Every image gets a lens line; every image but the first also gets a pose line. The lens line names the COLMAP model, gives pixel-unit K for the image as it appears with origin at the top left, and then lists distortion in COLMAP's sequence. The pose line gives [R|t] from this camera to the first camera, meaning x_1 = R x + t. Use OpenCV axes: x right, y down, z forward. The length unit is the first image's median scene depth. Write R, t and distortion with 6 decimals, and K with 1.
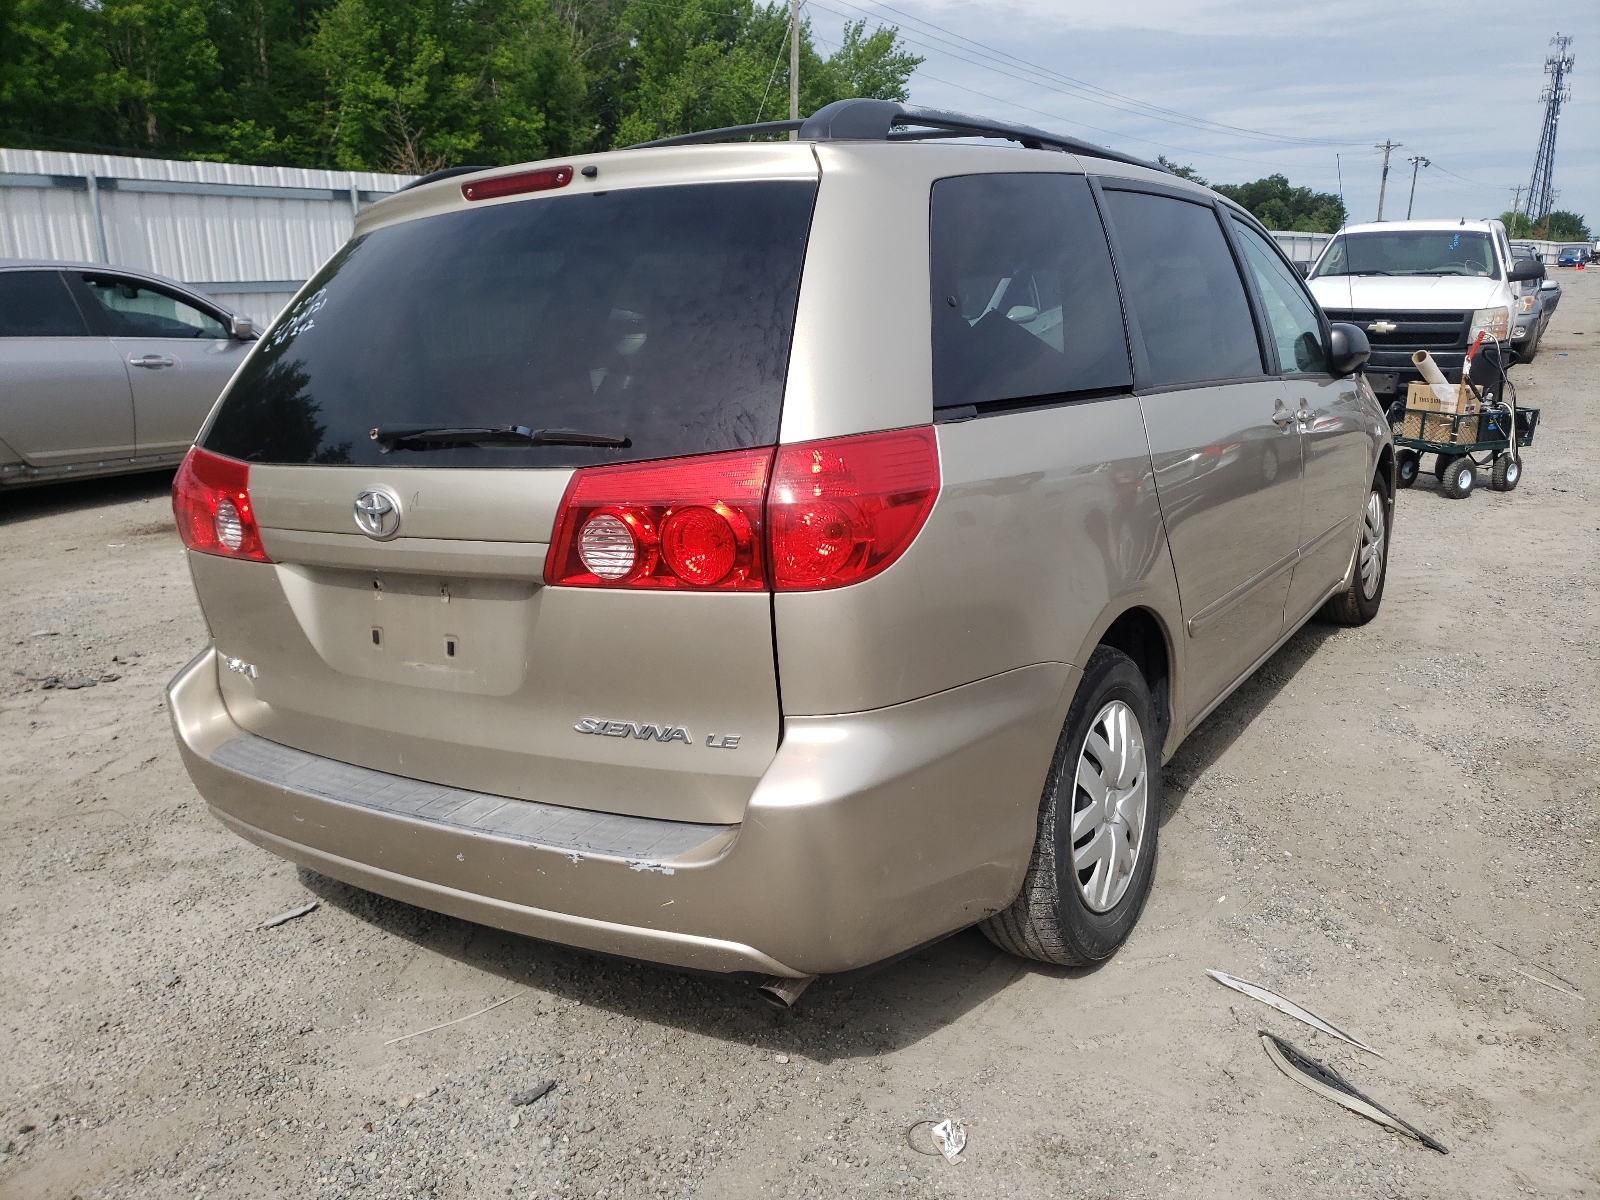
lens RADIAL K [[1208.4, 0, 811.0], [0, 1208.4, 602.4], [0, 0, 1]] dist [0.012881, 0.008479]
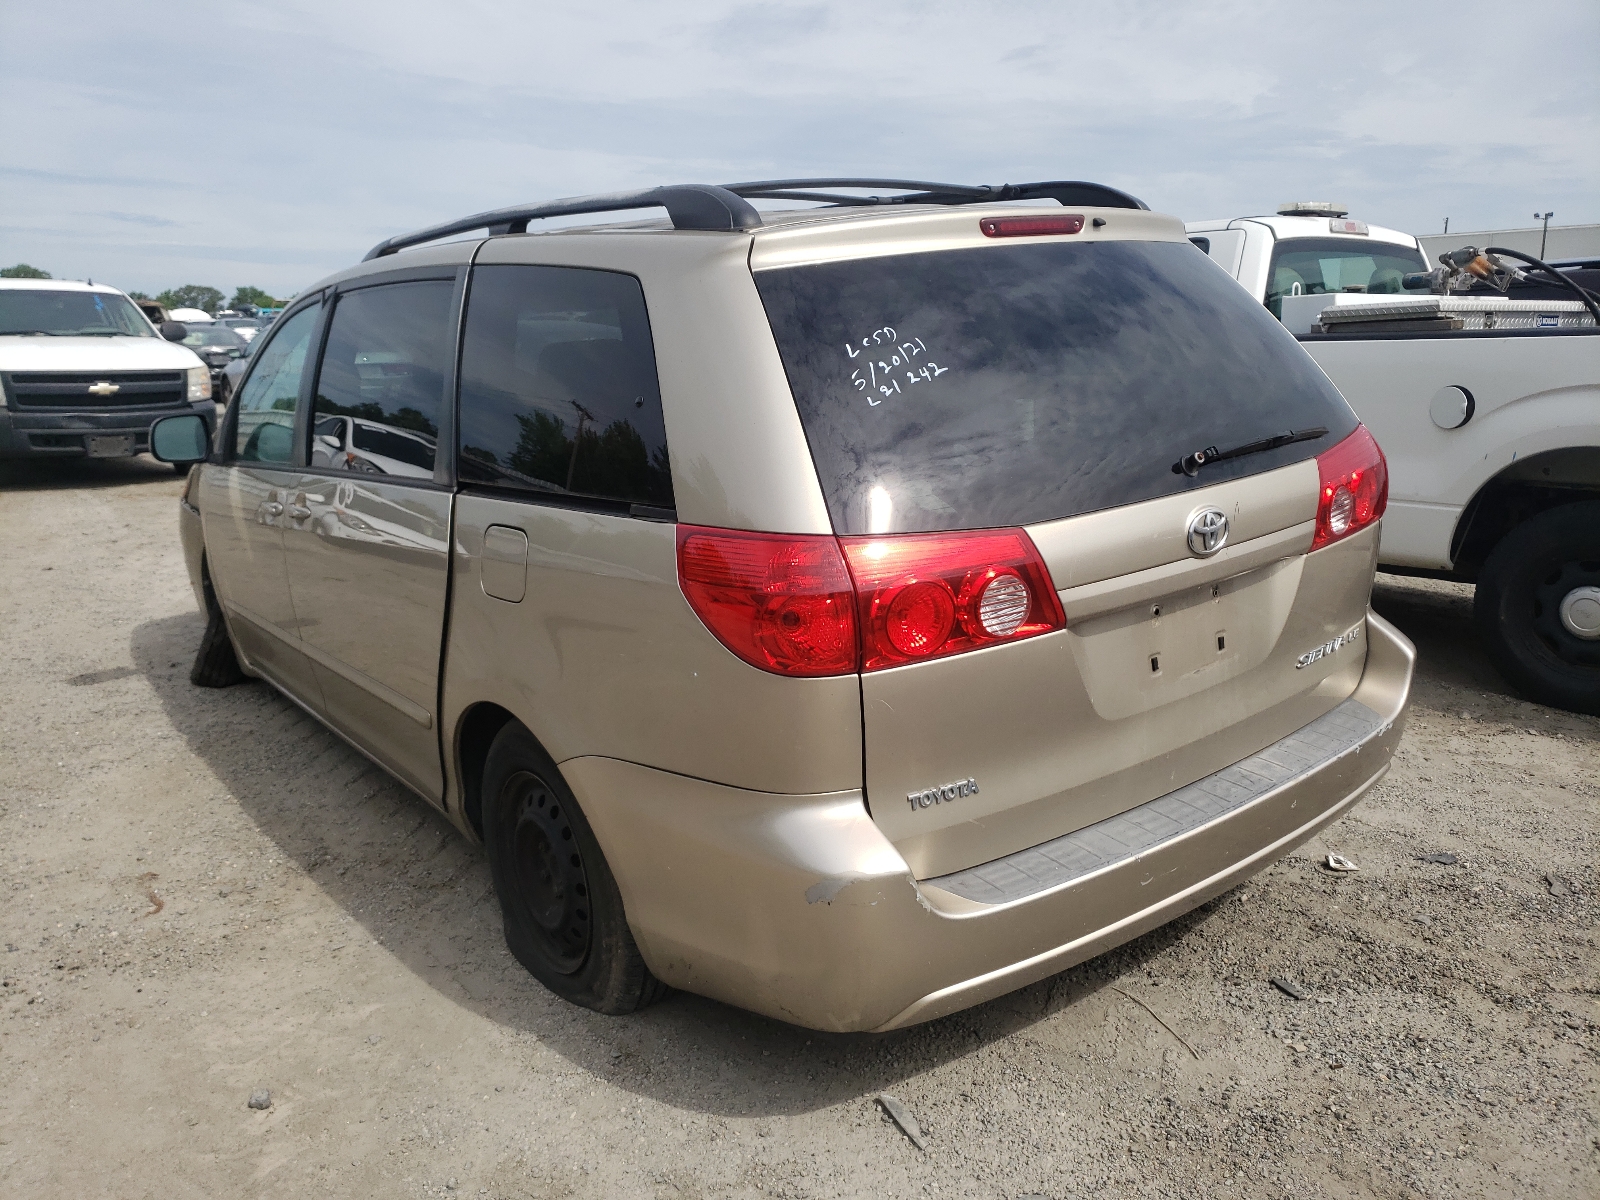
lens RADIAL K [[1208.4, 0, 811.3], [0, 1208.4, 594.7], [0, 0, 1]] dist [0.012881, 0.008479]
pose [[0.372884, -0.197255, 0.906669, -0.961104], [0.248437, 0.962690, 0.107268, -0.145492], [-0.894000, 0.185251, 0.407977, 0.586957]]
